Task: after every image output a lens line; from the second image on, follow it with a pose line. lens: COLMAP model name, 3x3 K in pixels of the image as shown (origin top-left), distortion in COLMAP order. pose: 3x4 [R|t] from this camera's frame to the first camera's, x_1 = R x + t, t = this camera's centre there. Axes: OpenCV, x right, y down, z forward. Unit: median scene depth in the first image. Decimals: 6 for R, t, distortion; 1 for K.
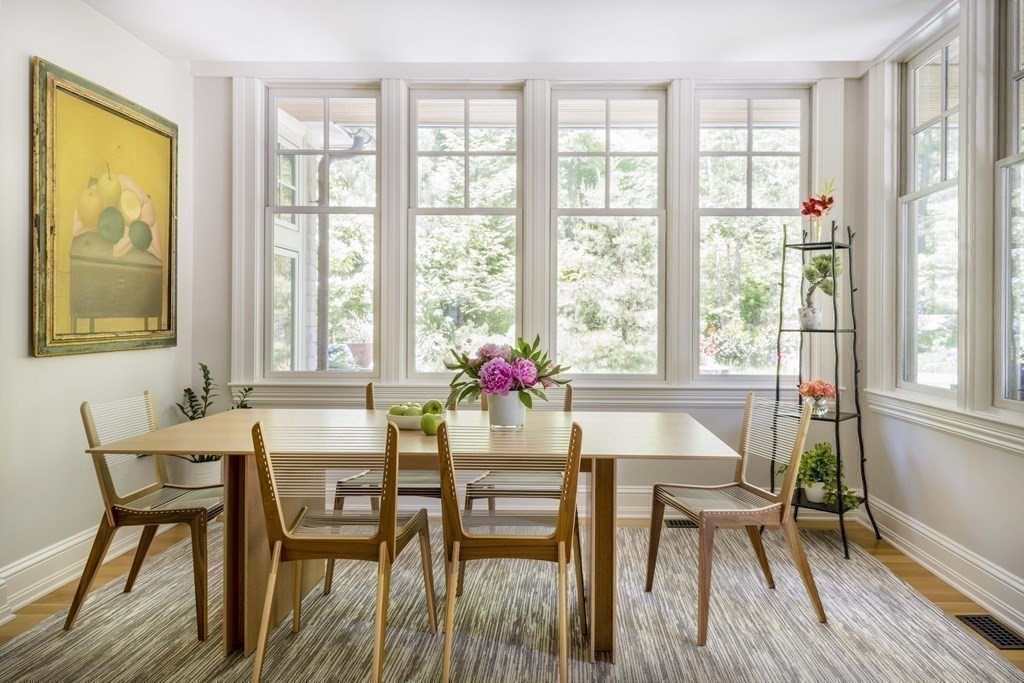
lens RADIAL K [[701.9, 0, 515.8], [0, 701.9, 314.2], [0, 0, 1]] dist [0.043309, -0.001974]
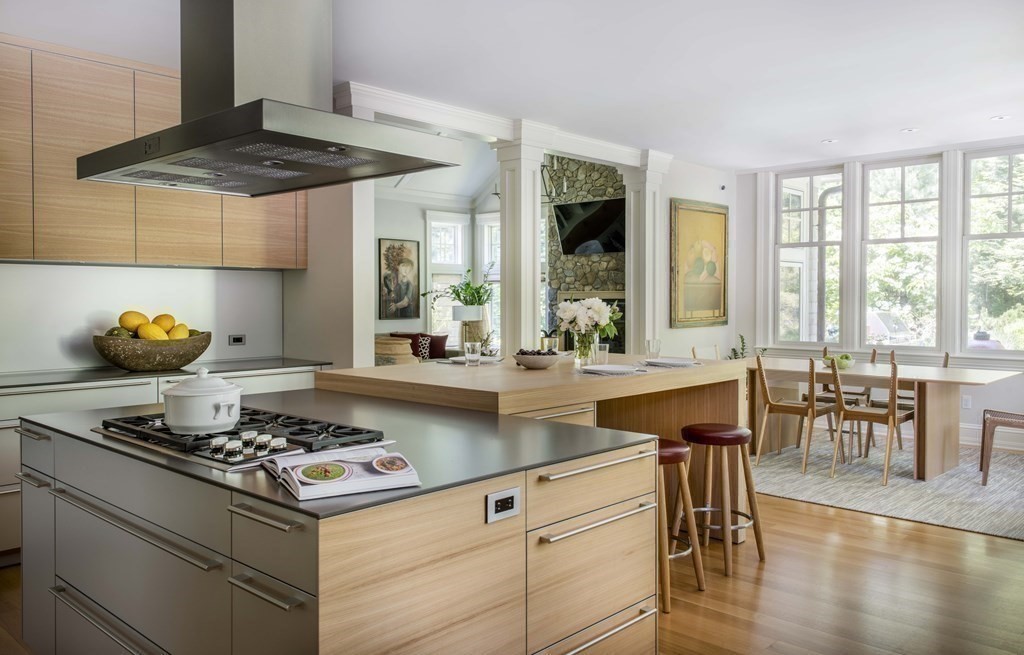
lens RADIAL K [[814.6, 0, 511.6], [0, 814.6, 311.0], [0, 0, 1]] dist [-0.004440, -0.000958]
pose [[0.765046, 0.007538, -0.643931, 0.513287], [0.008593, 0.999723, 0.021912, -0.047859], [0.643918, -0.022297, 0.764770, -1.106697]]
